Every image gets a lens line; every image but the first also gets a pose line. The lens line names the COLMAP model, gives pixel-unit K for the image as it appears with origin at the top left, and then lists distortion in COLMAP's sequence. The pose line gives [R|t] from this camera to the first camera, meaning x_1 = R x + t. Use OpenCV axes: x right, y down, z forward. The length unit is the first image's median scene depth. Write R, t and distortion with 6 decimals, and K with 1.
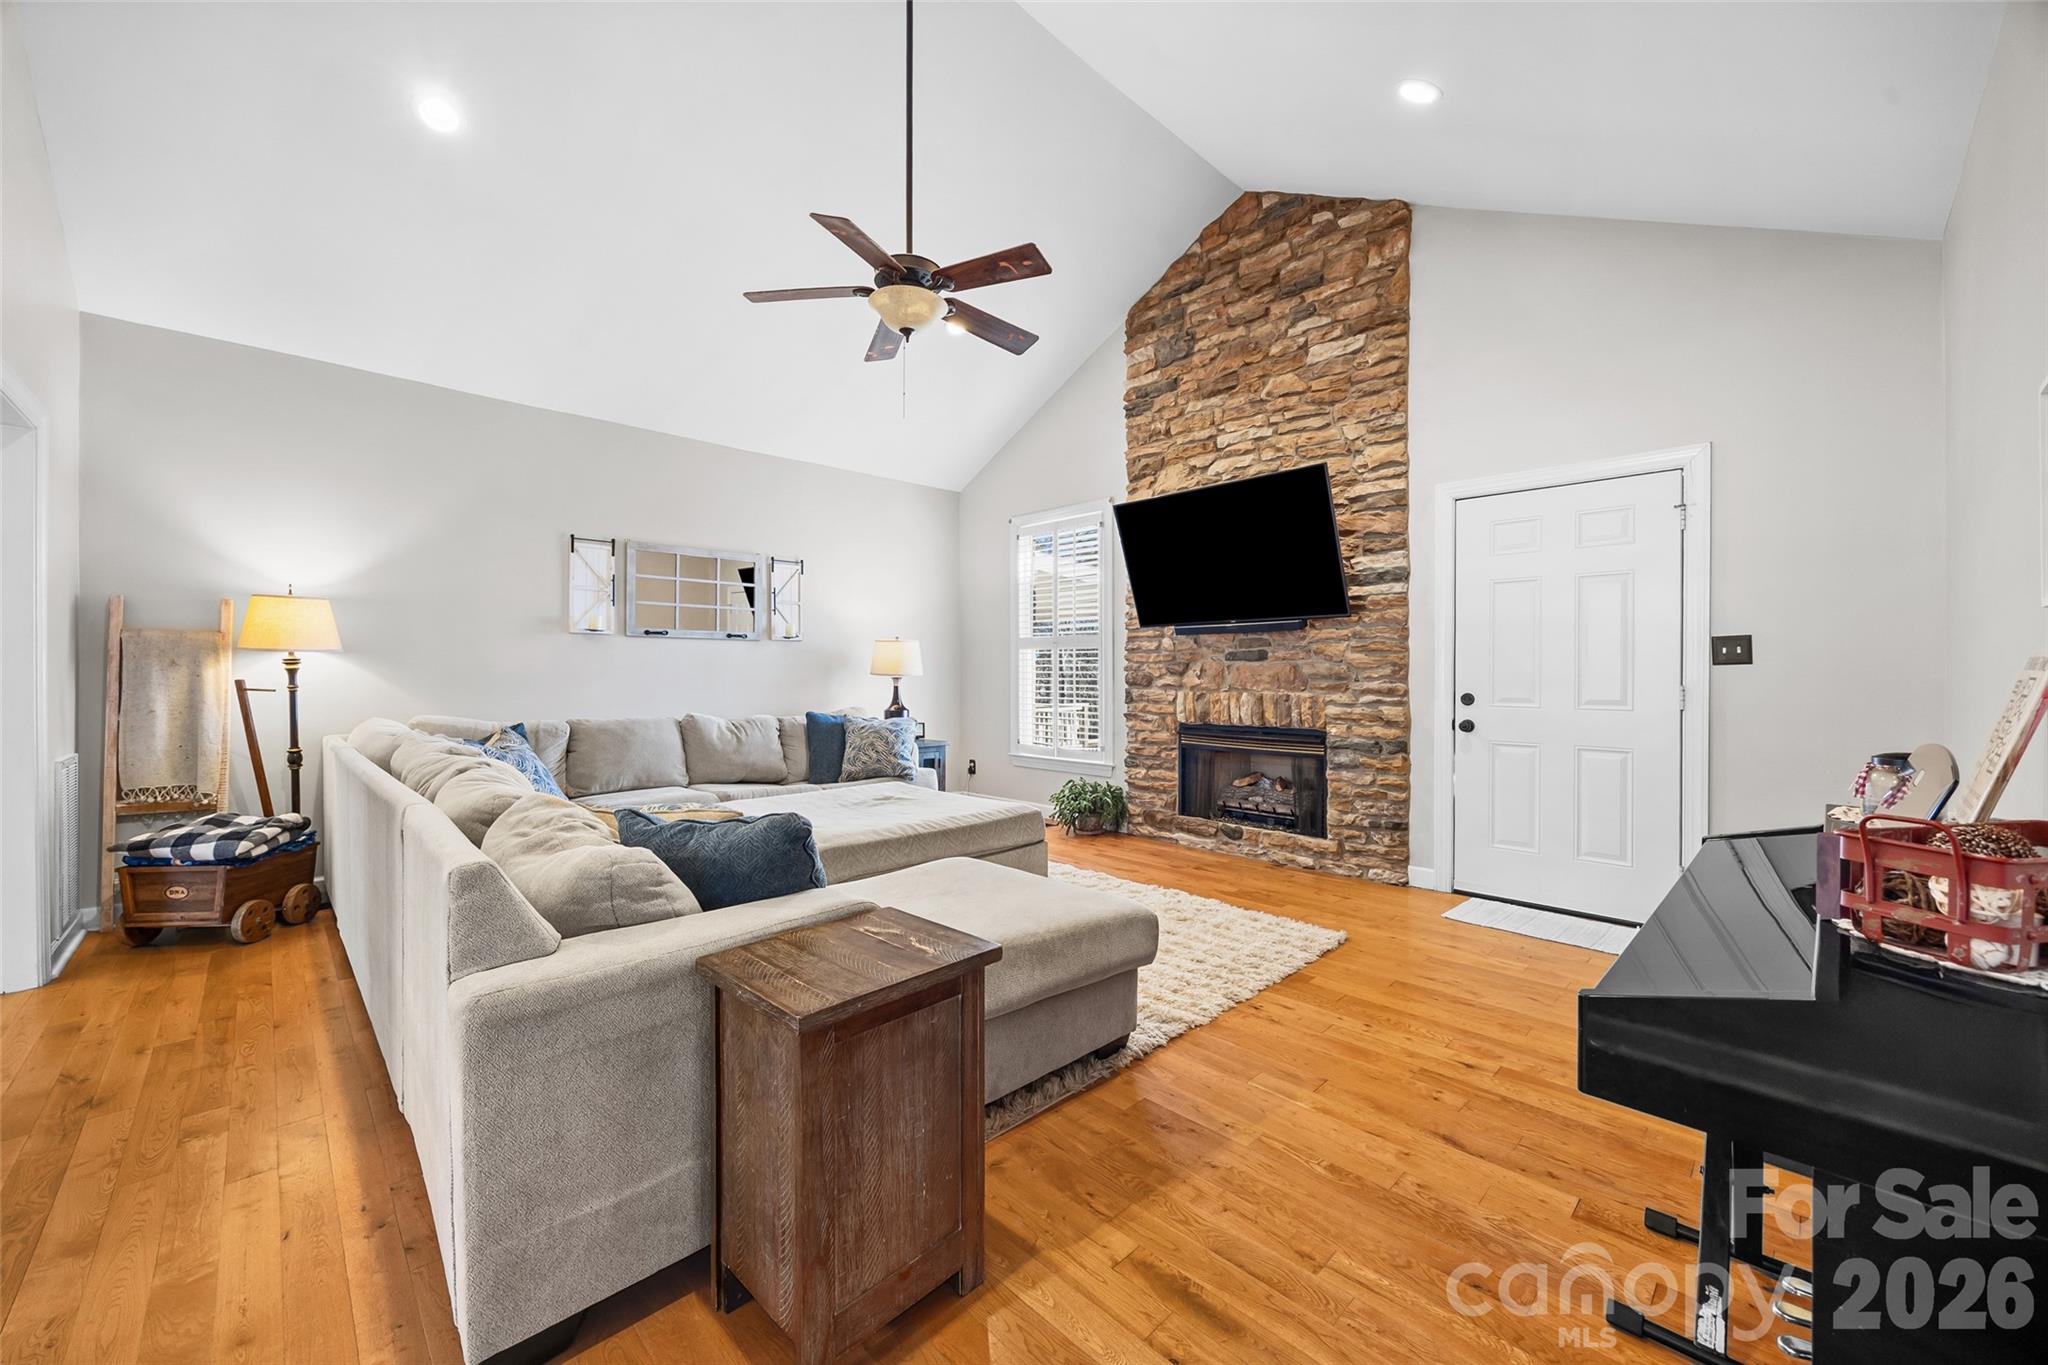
lens RADIAL K [[783.5, 0, 1022.5], [0, 783.5, 679.7], [0, 0, 1]] dist [-0.002283, 0.000383]
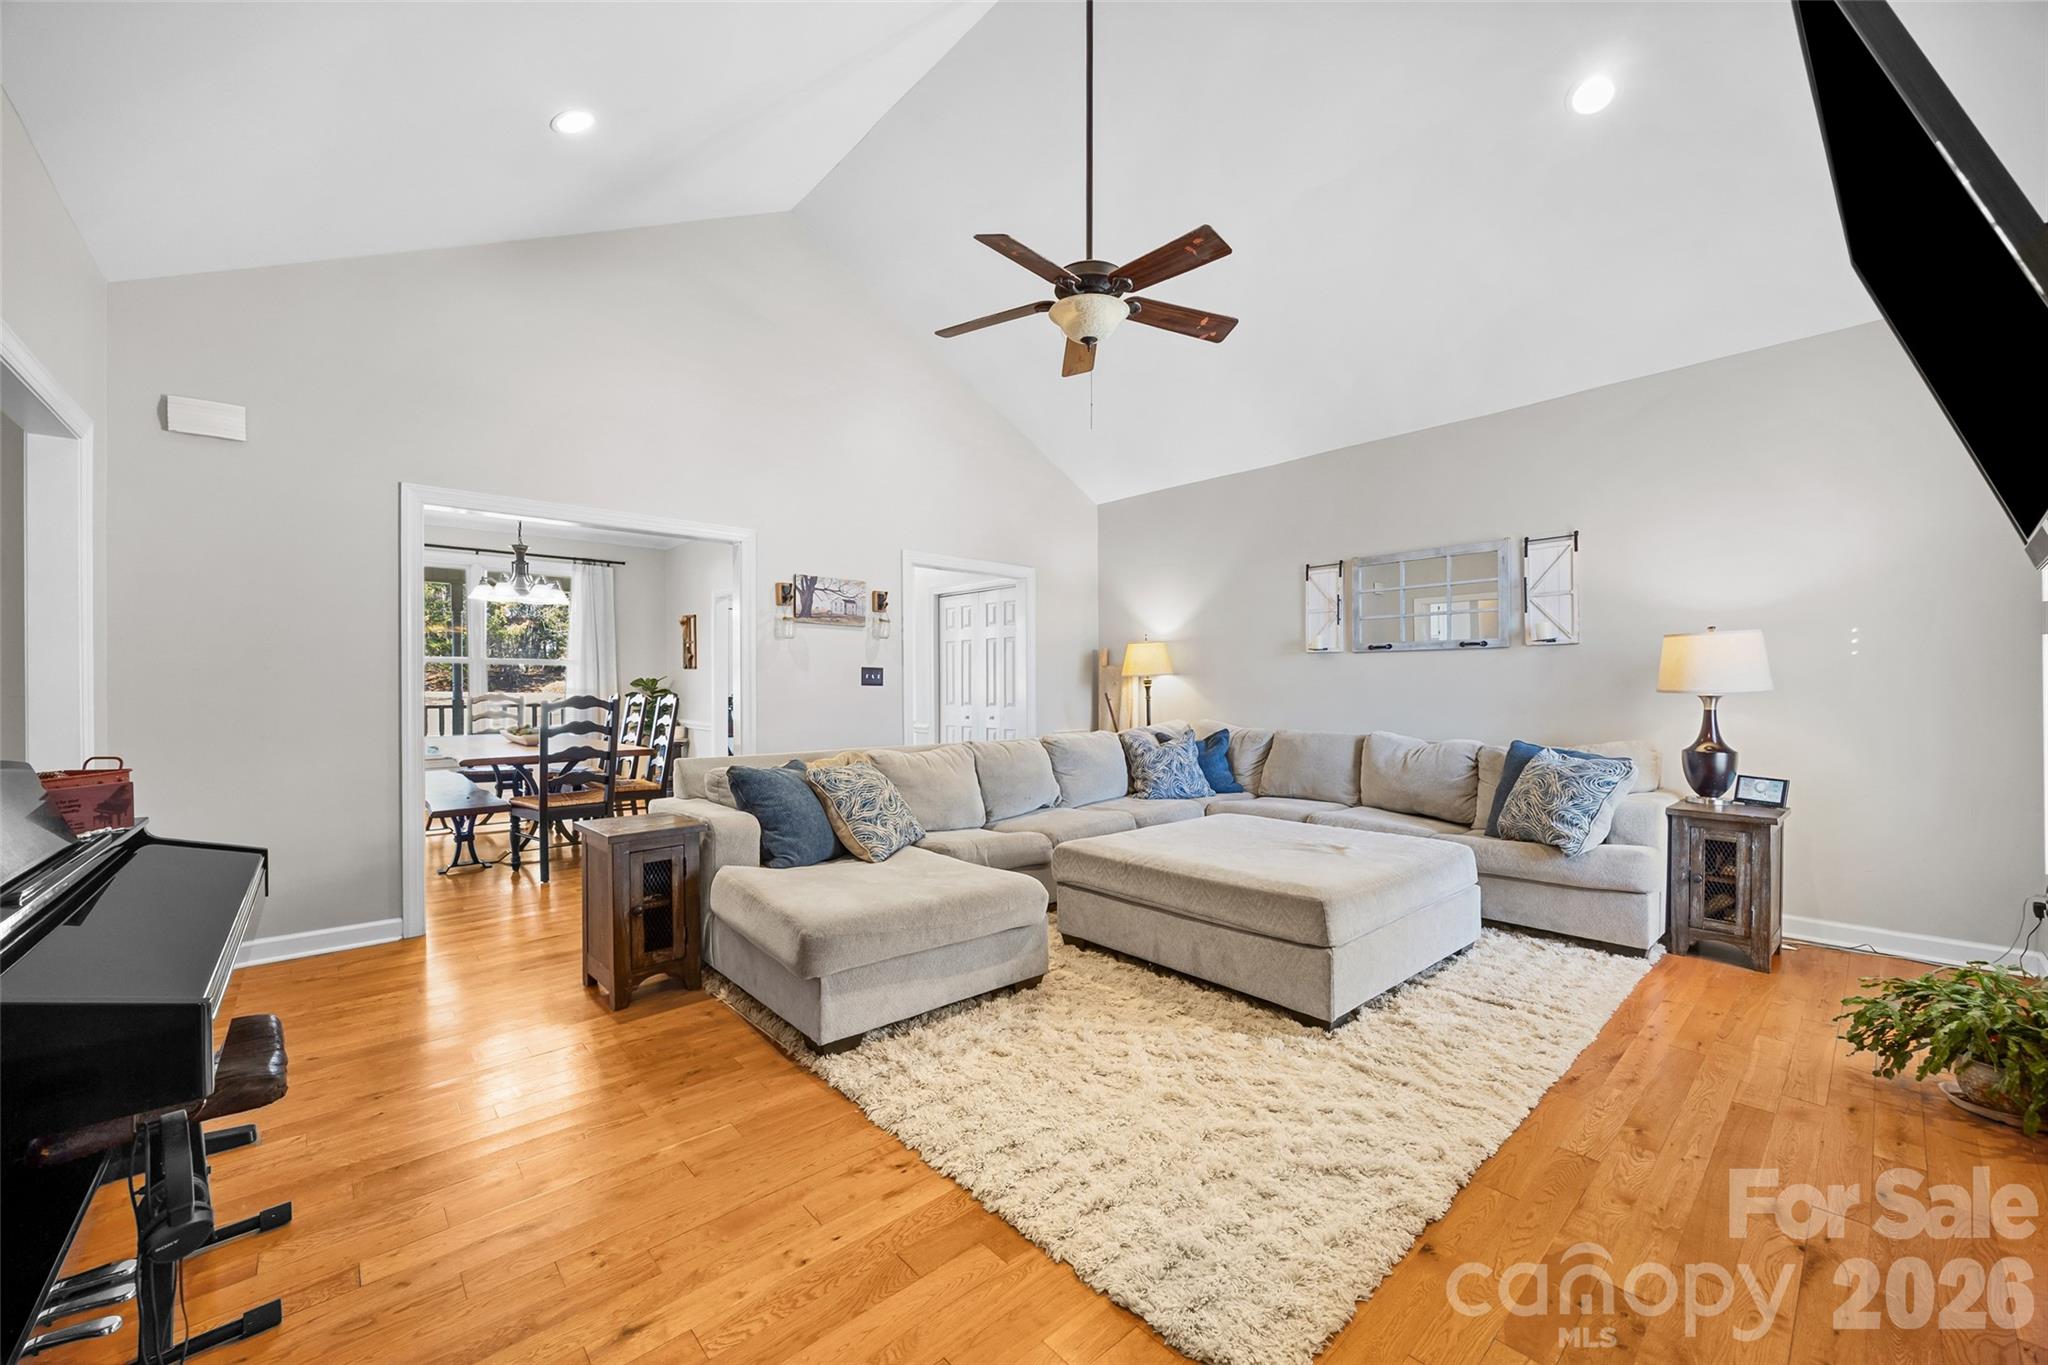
lens RADIAL K [[783.5, 0, 1021.9], [0, 783.5, 690.5], [0, 0, 1]] dist [-0.002283, 0.000383]
pose [[-0.034949, 0.003199, -0.999384, 0.558181], [-0.004402, 0.999985, 0.003355, -0.007905], [0.999379, 0.004516, -0.034934, 0.631618]]
